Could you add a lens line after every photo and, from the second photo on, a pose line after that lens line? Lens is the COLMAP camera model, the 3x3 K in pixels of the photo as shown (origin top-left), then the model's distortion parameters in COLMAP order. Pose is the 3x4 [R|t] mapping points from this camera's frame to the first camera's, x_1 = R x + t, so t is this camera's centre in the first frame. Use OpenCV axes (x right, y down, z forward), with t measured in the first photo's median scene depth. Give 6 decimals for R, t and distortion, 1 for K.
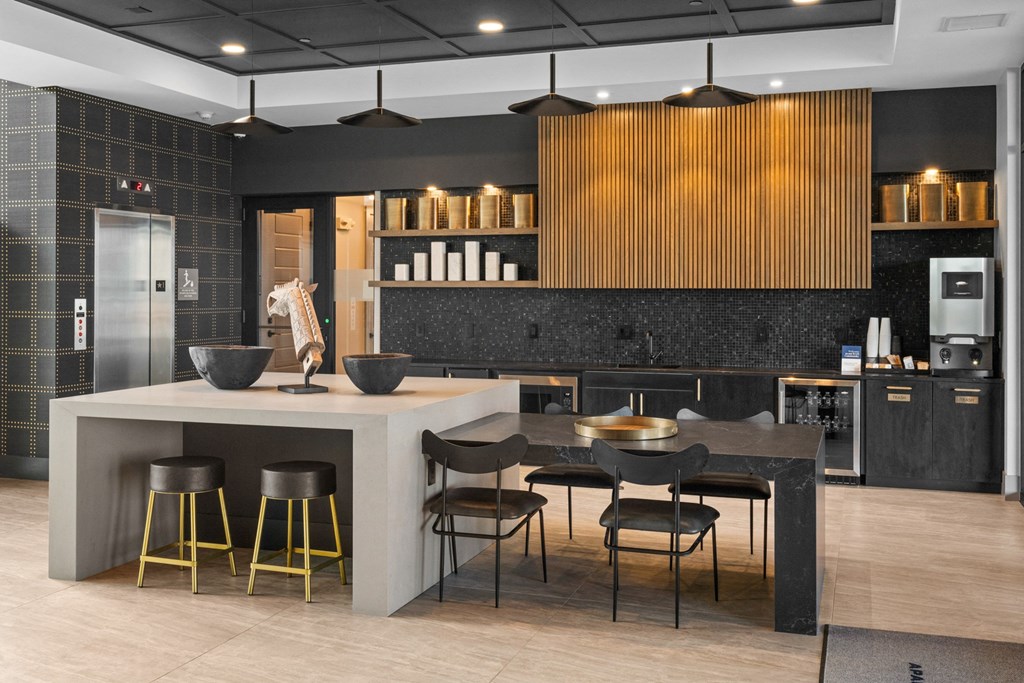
lens RADIAL K [[1007.9, 0, 516.4], [0, 1007.9, 299.7], [0, 0, 1]] dist [0.019630, 0.000000]
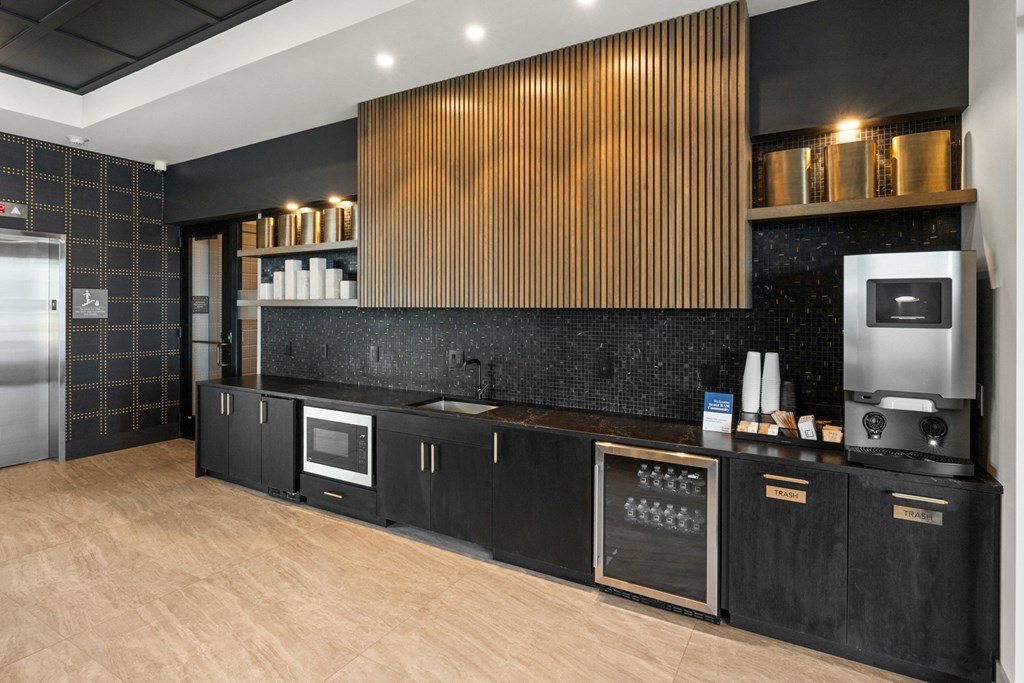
lens RADIAL K [[521.7, 0, 509.9], [0, 521.7, 310.6], [0, 0, 1]] dist [-0.006586, 0.002032]
pose [[0.980722, 0.002303, -0.195395, 0.260341], [-0.003299, 0.999983, -0.004775, -0.007410], [0.195380, 0.005327, 0.980713, 0.624535]]
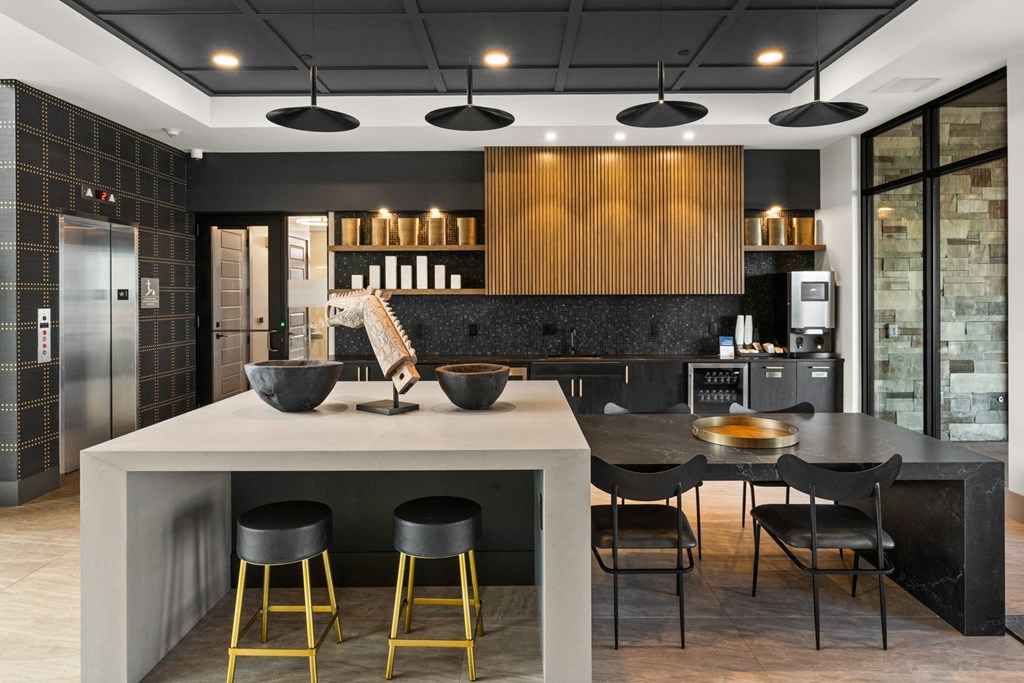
lens RADIAL K [[616.3, 0, 513.6], [0, 616.3, 302.5], [0, 0, 1]] dist [-0.003555, 0.004704]
pose [[0.947222, -0.009057, 0.320452, -0.198125], [0.008553, 0.999959, 0.002980, -0.004667], [-0.320466, -0.000082, 0.947260, 0.309189]]
